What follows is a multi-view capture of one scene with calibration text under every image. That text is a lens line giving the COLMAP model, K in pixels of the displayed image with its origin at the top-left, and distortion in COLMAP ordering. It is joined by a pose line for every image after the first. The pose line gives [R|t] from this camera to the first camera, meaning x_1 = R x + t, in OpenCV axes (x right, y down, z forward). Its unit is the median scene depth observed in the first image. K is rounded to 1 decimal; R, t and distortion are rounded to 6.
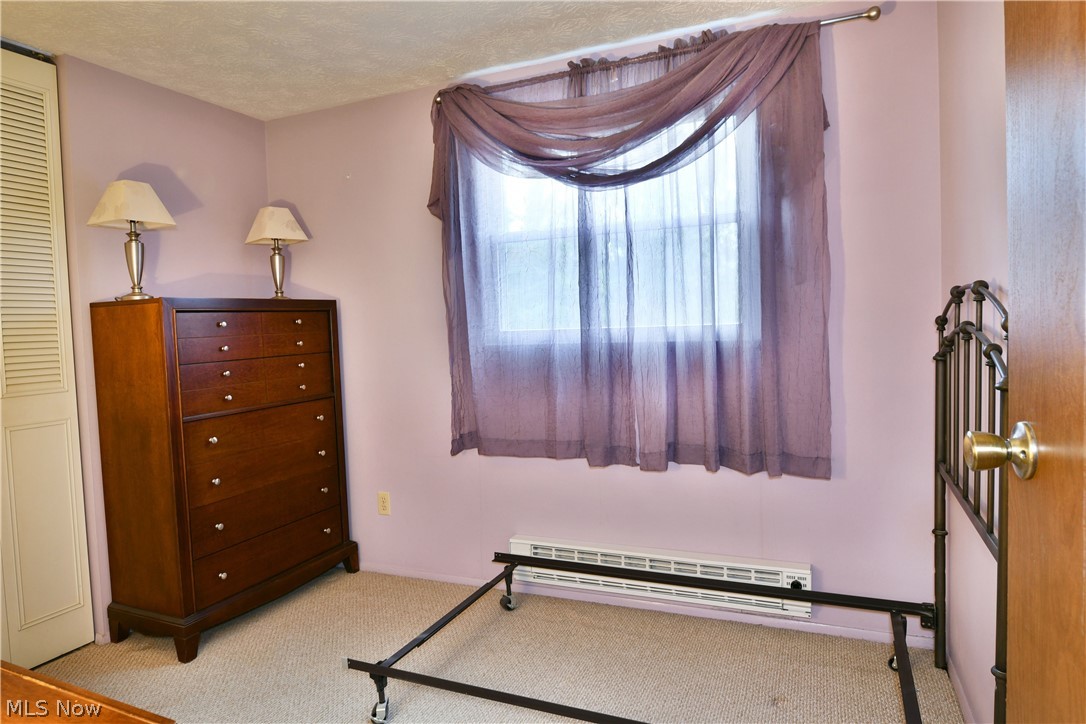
lens RADIAL K [[650.1, 0, 543.6], [0, 650.1, 362.4], [0, 0, 1]] dist [-0.013859, -0.005144]
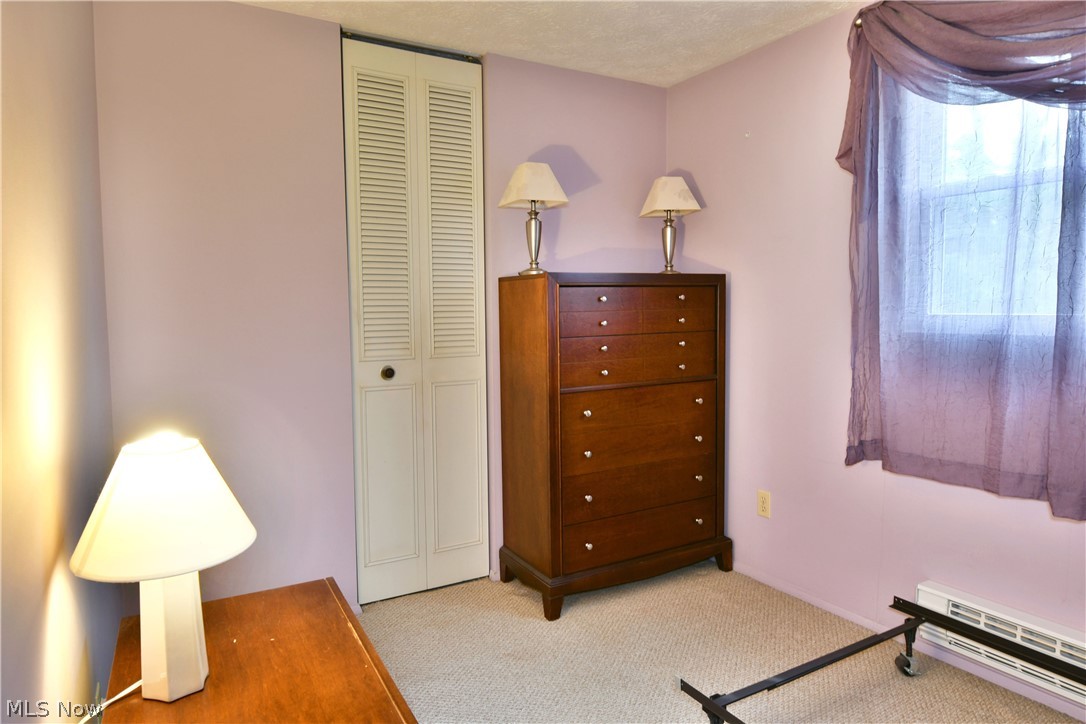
lens RADIAL K [[650.1, 0, 544.2], [0, 650.1, 358.0], [0, 0, 1]] dist [-0.013859, -0.005144]
pose [[0.797723, 0.072928, -0.598597, 0.034693], [-0.051343, 0.997270, 0.053077, -0.015101], [0.600834, -0.011607, 0.799290, 0.129111]]
